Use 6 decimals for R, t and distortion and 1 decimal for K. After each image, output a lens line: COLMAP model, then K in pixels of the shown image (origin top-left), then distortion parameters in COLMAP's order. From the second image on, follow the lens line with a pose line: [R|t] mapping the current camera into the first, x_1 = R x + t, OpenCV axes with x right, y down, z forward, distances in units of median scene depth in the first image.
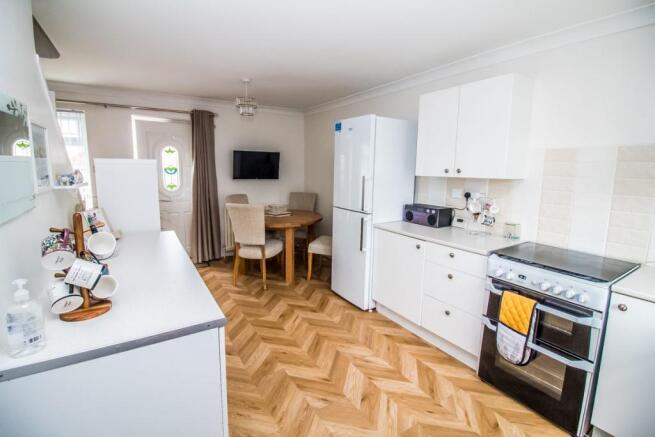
lens RADIAL K [[303.4, 0, 324.9], [0, 303.4, 210.5], [0, 0, 1]] dist [0.001089, -0.000180]
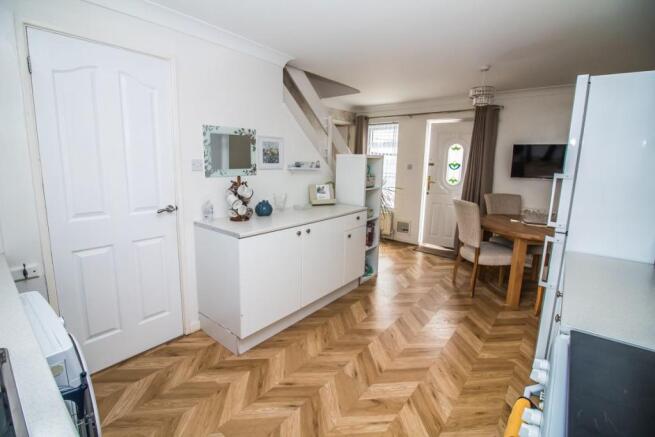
lens RADIAL K [[303.4, 0, 324.9], [0, 303.4, 210.5], [0, 0, 1]] dist [0.001089, -0.000180]
pose [[0.323244, 0.151591, -0.934095, 0.466538], [-0.154439, 0.982303, 0.105971, -0.021675], [0.933628, 0.110007, 0.340935, 0.248095]]
